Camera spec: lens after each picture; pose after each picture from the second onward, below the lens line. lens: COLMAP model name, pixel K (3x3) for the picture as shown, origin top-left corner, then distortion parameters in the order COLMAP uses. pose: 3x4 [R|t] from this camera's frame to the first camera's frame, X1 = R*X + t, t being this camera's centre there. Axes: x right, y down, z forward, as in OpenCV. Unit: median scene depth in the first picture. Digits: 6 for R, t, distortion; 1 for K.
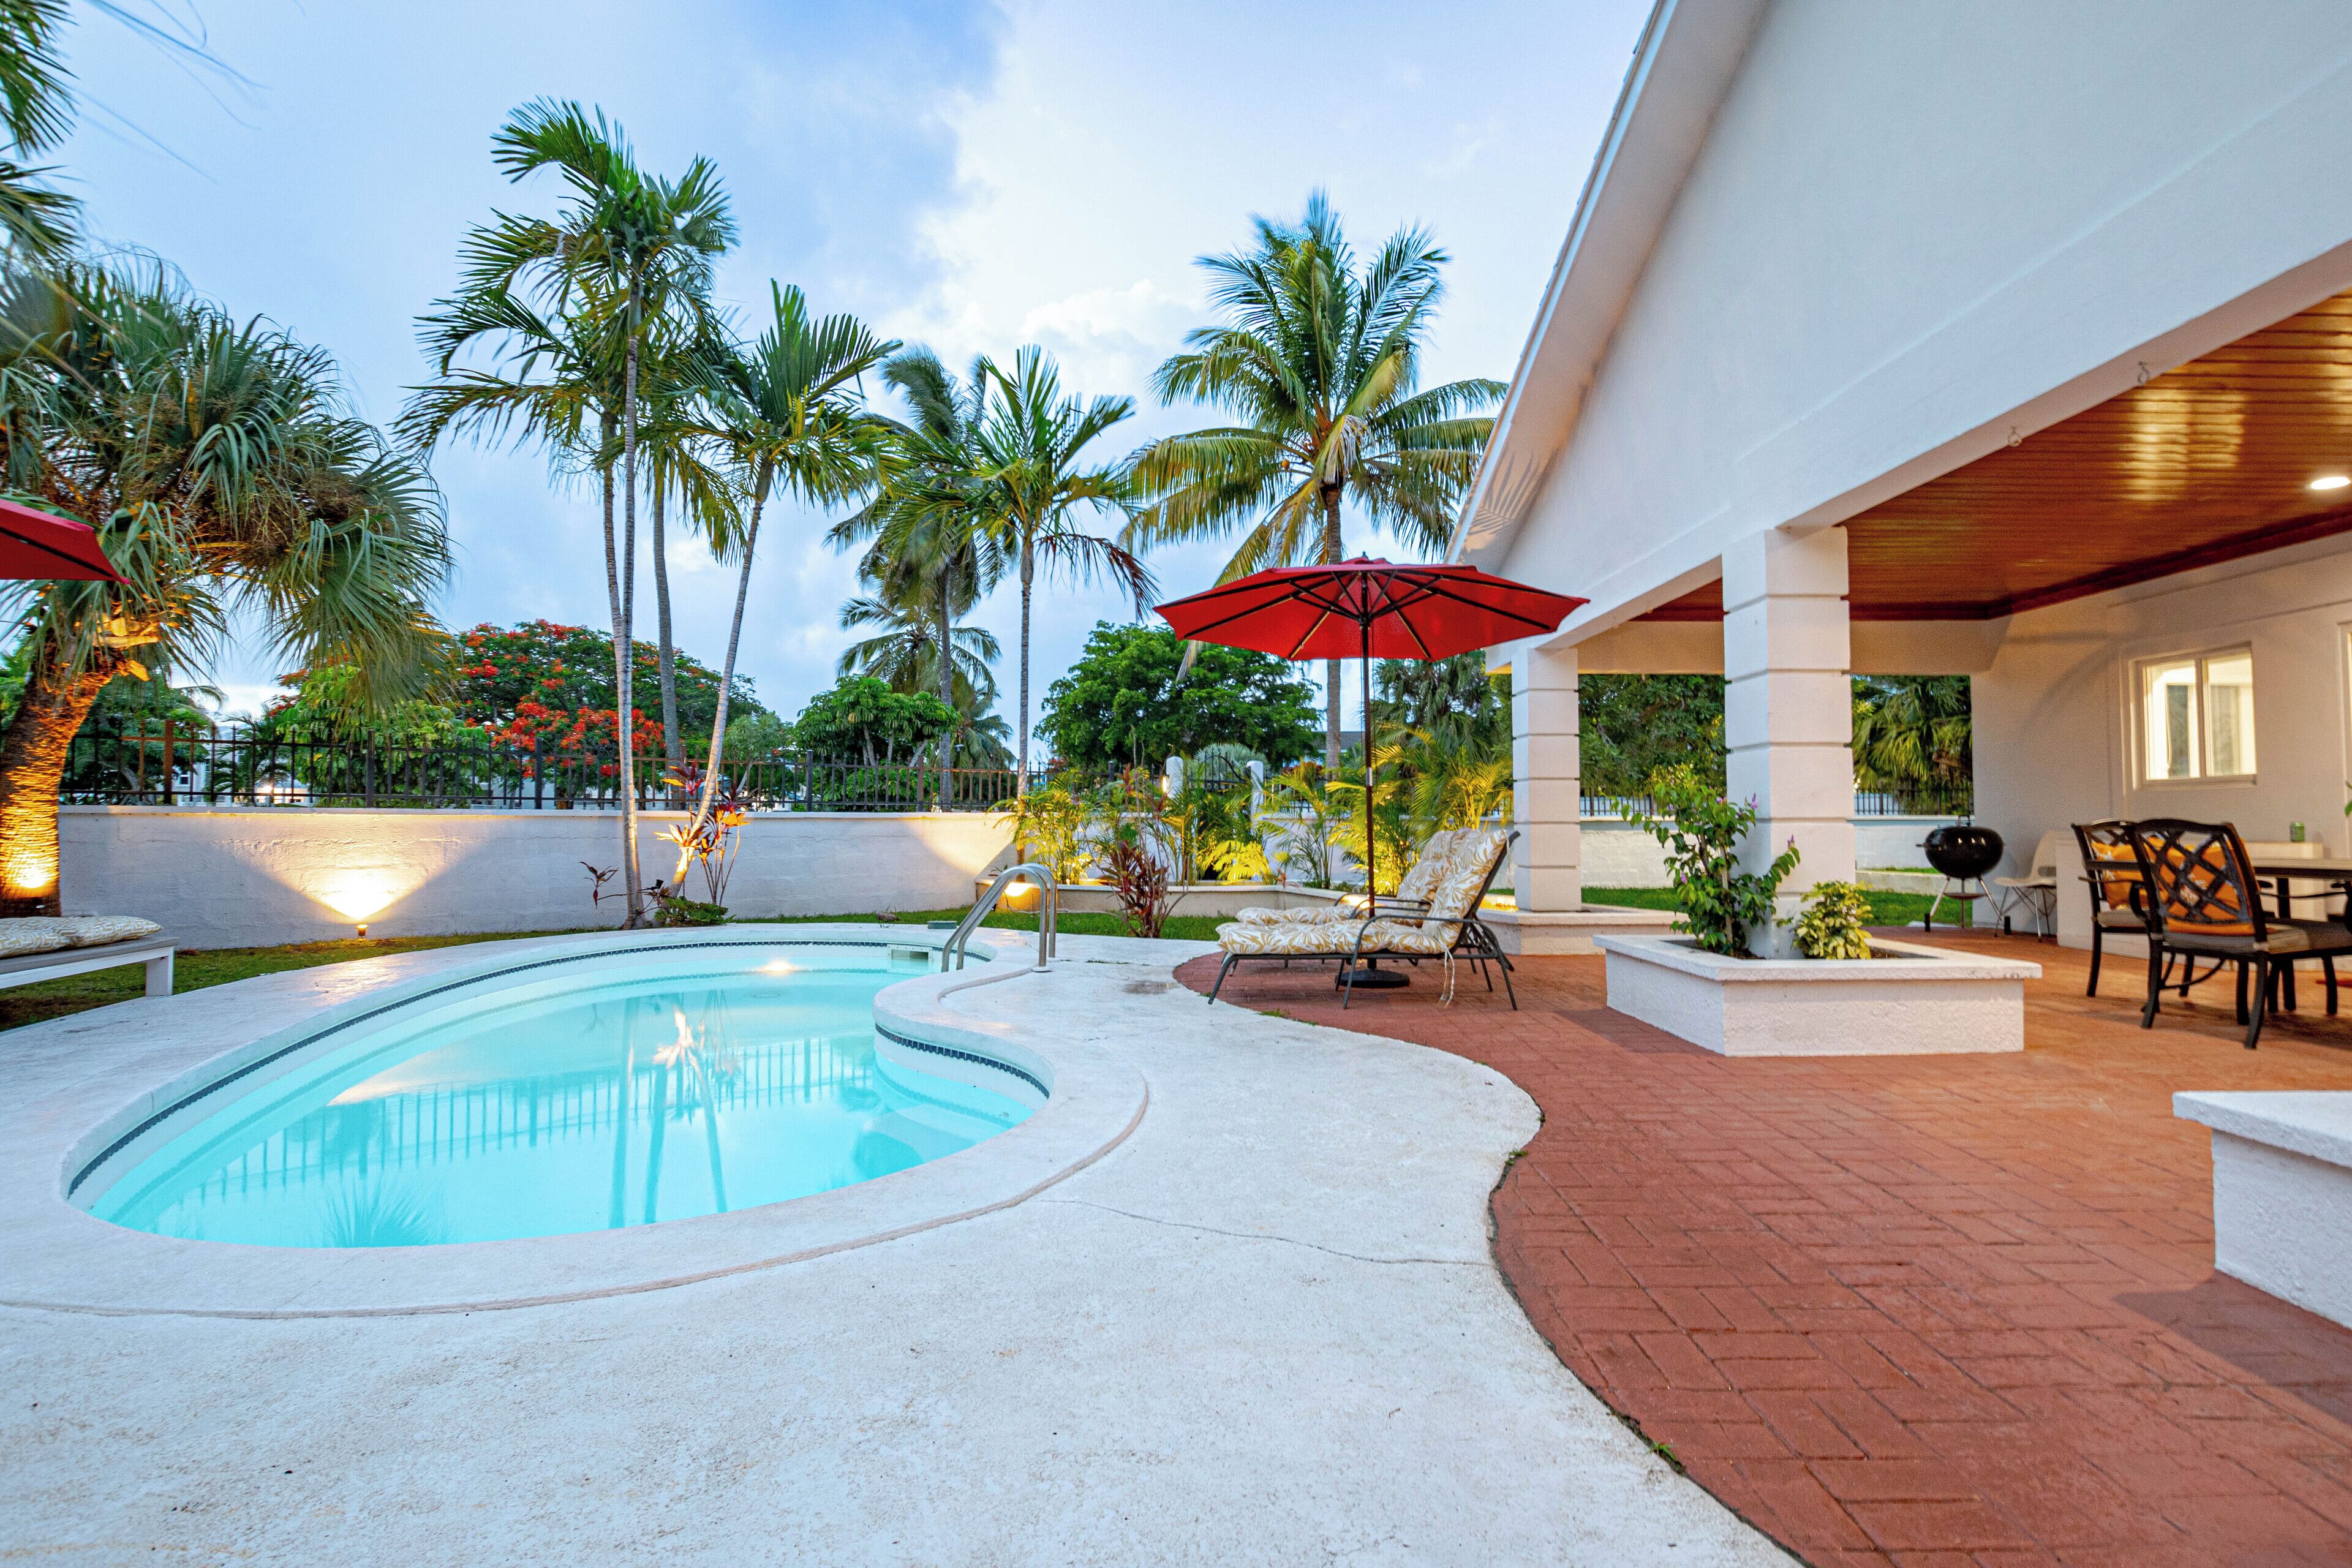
lens RADIAL K [[1120.4, 0, 1181.6], [0, 1120.4, 778.2], [0, 0, 1]] dist [-0.031063, 0.000875]
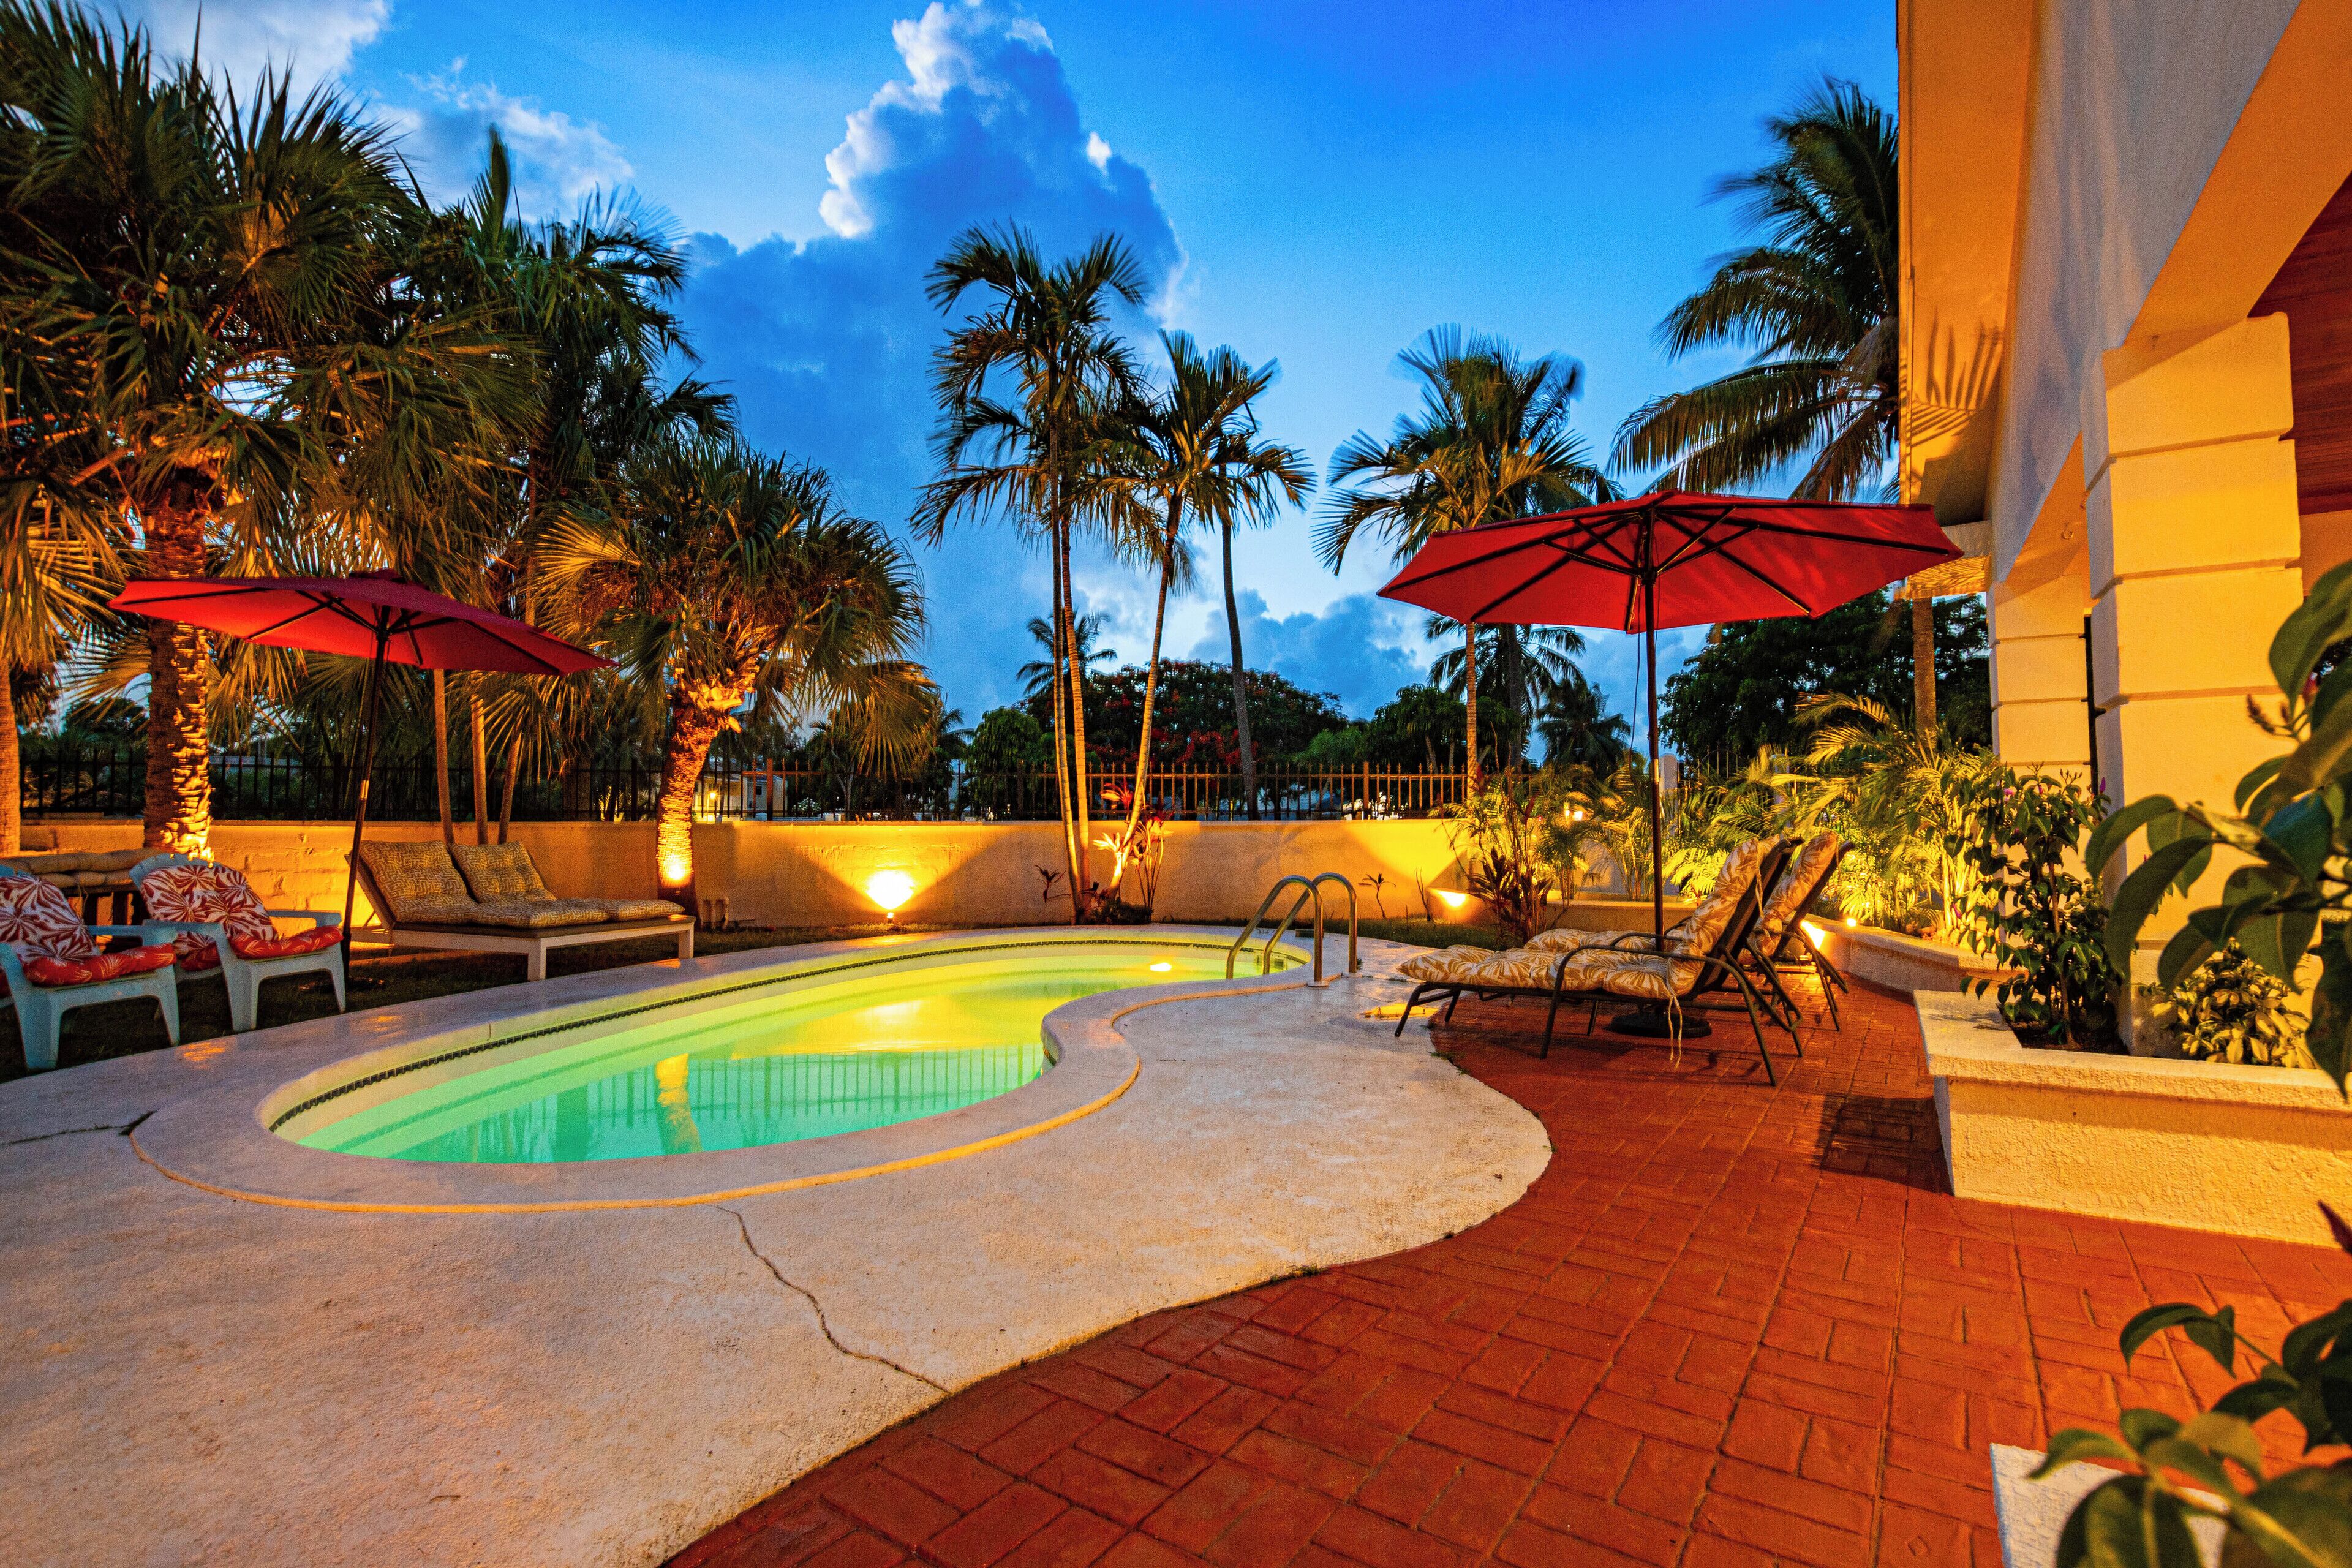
lens RADIAL K [[1098.3, 0, 1176.0], [0, 1098.3, 784.0], [0, 0, 1]] dist [-0.028281, 0.001246]
pose [[0.835196, -0.027310, -0.549274, 0.207818], [0.026294, 0.999607, -0.009720, 0.004385], [0.549323, -0.006324, 0.835586, 0.109186]]
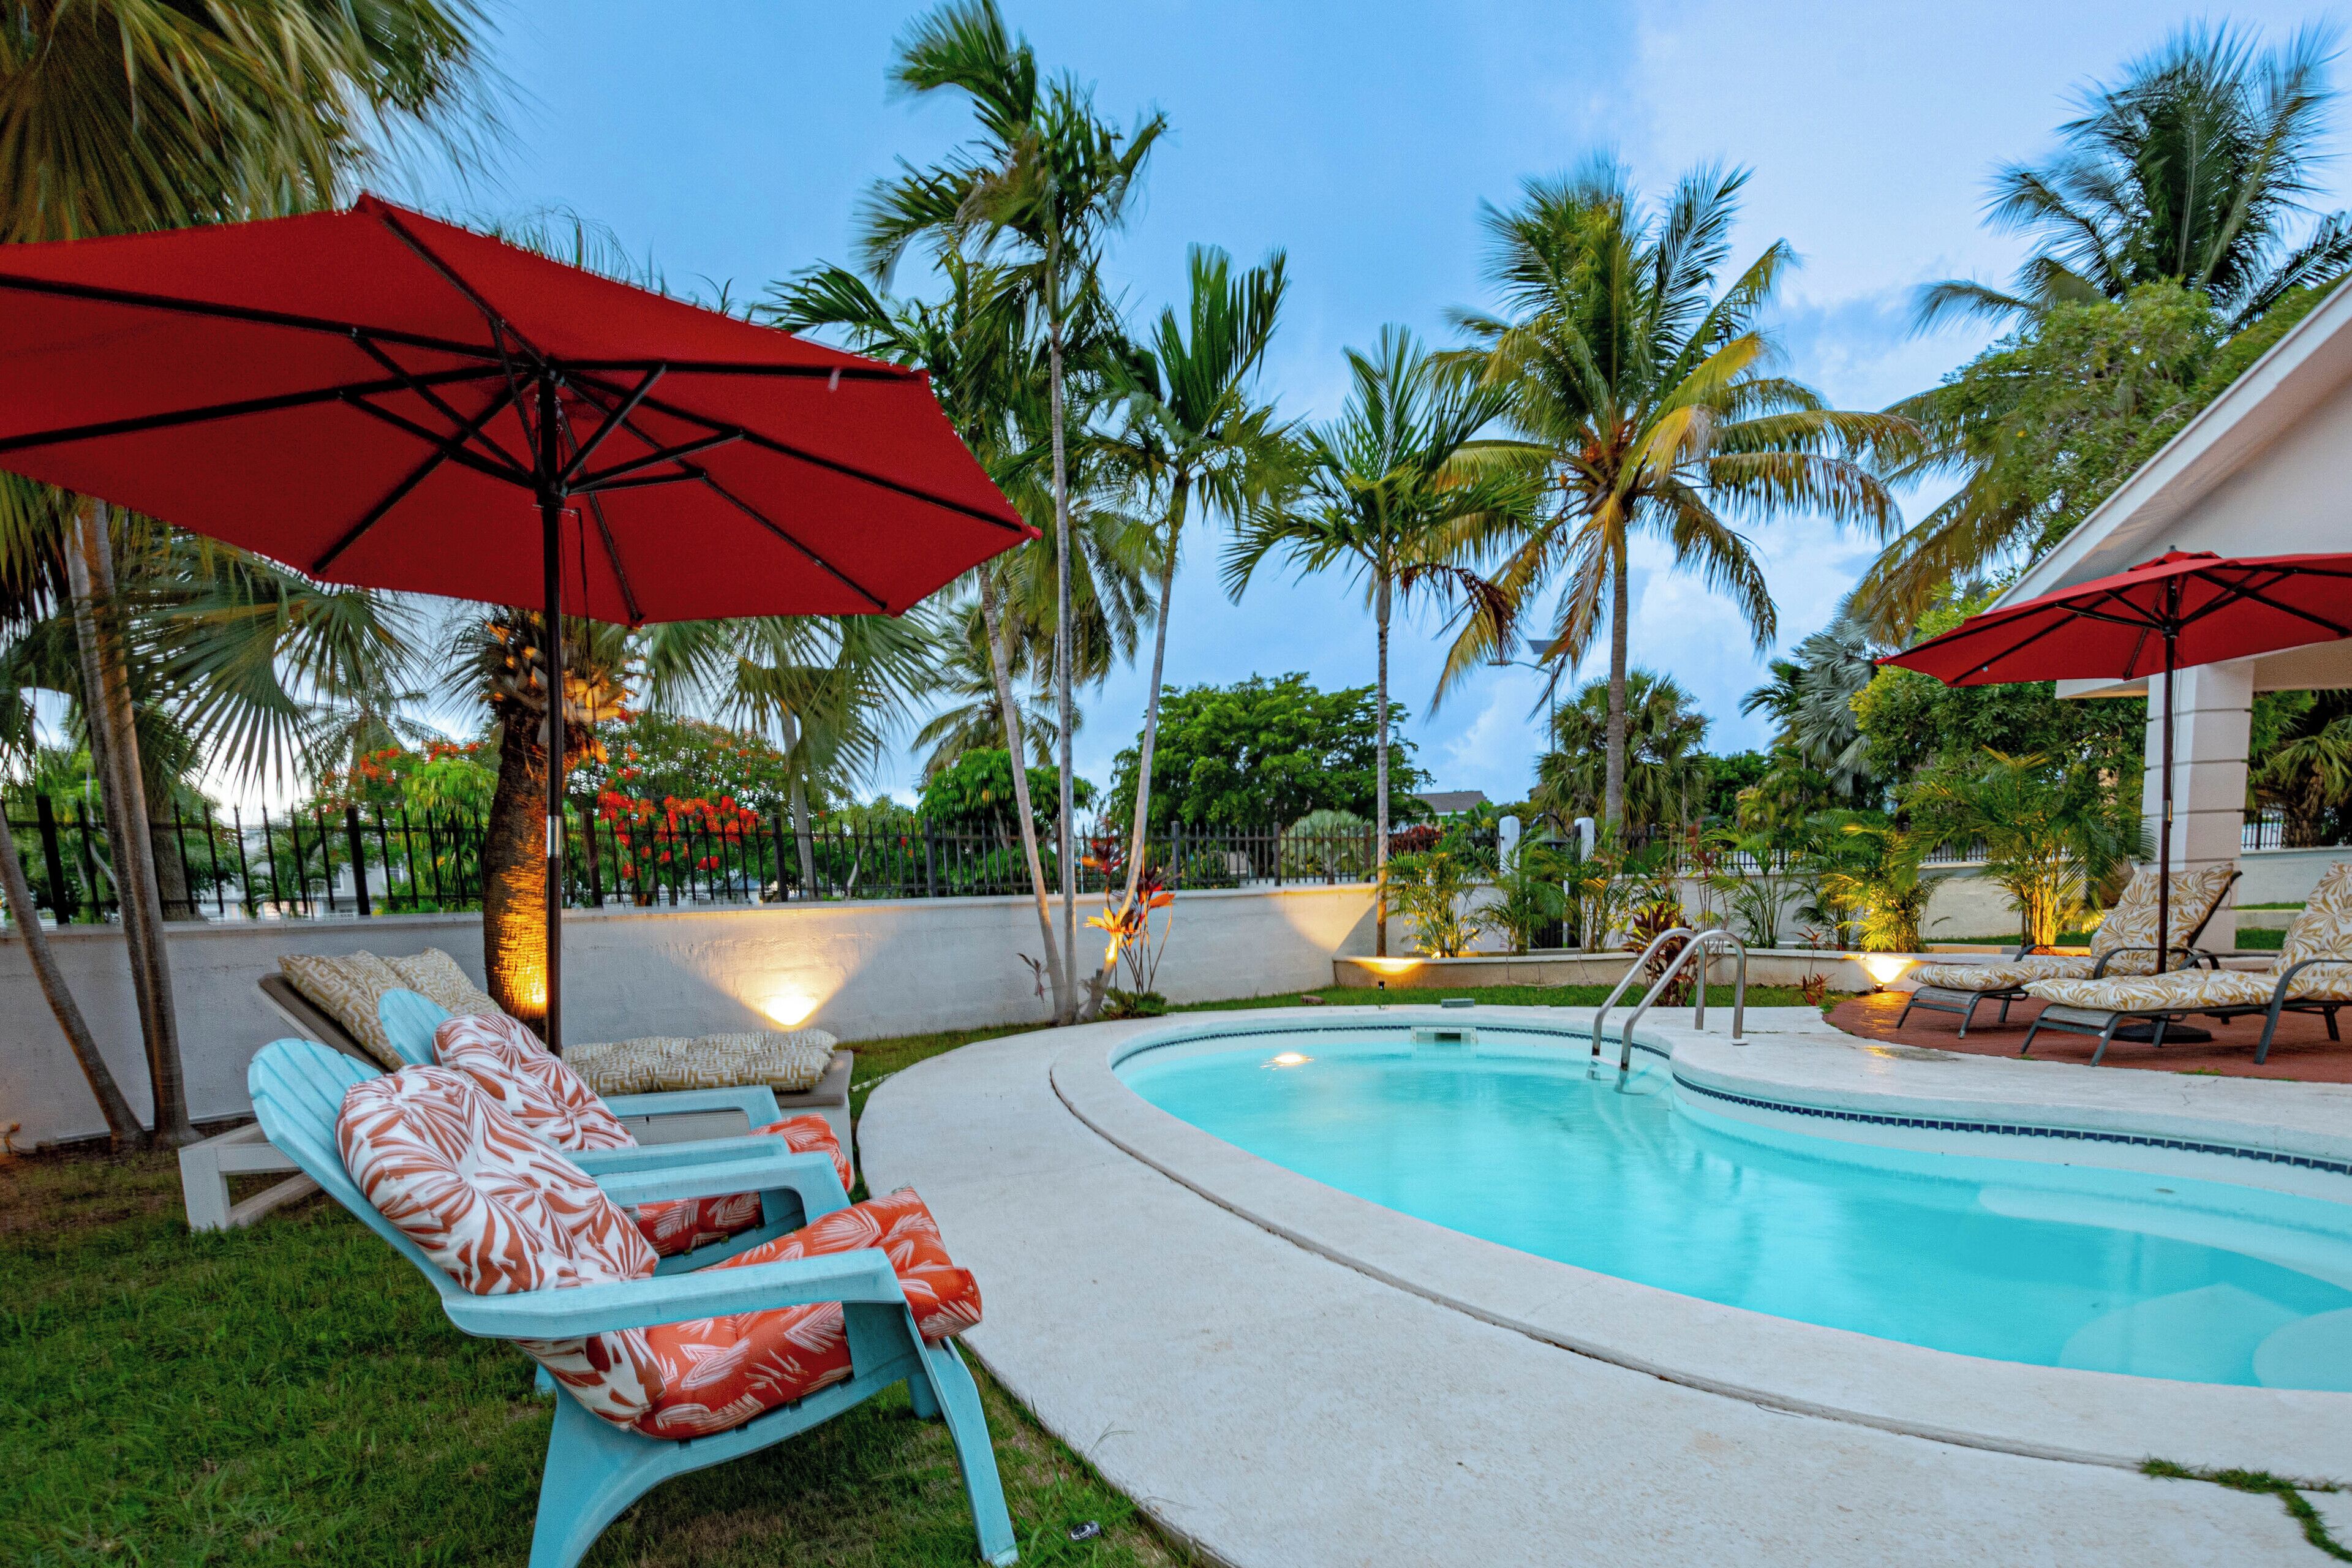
lens RADIAL K [[1127.8, 0, 1165.3], [0, 1127.8, 1043.5], [0, 0, 1]] dist [0.003823, 0.000467]
pose [[0.999073, -0.037549, -0.021047, -0.386571], [0.040521, 0.985369, 0.165549, -0.000042], [0.014523, -0.166249, 0.985977, 0.068861]]
